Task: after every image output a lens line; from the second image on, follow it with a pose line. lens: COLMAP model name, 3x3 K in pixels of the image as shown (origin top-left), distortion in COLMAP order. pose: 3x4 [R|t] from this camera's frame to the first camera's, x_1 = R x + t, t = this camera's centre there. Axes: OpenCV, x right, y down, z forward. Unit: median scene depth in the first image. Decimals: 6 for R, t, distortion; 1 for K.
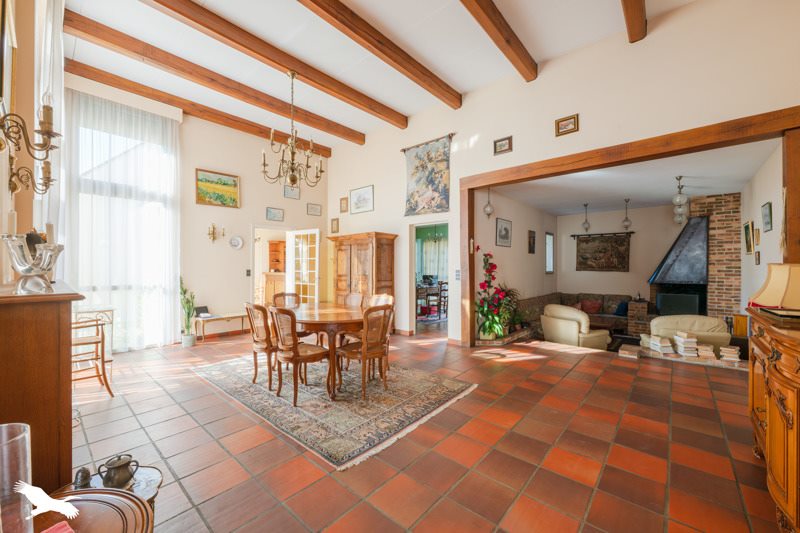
lens RADIAL K [[316.7, 0, 401.4], [0, 316.7, 268.6], [0, 0, 1]] dist [-0.000325, -0.000159]
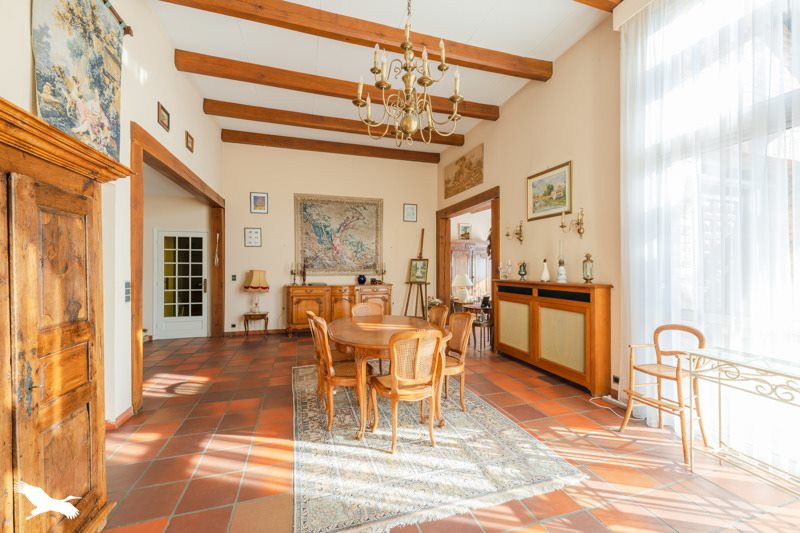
lens RADIAL K [[316.7, 0, 399.3], [0, 316.7, 265.8], [0, 0, 1]] dist [-0.000325, -0.000159]
pose [[-0.851577, 0.001776, 0.524227, -0.535661], [0.004263, 0.999985, 0.003537, -0.026385], [-0.524213, 0.005247, -0.851571, 1.269753]]
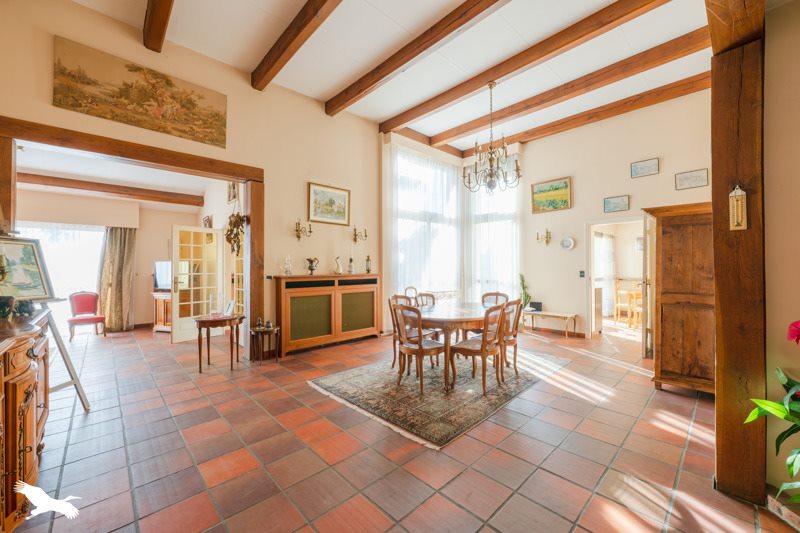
lens RADIAL K [[316.7, 0, 401.2], [0, 316.7, 266.1], [0, 0, 1]] dist [-0.000325, -0.000159]
pose [[-0.093644, -0.006208, -0.995586, 0.617255], [-0.004142, 0.999974, -0.005845, -0.002741], [0.995597, 0.003577, -0.093667, 0.678597]]
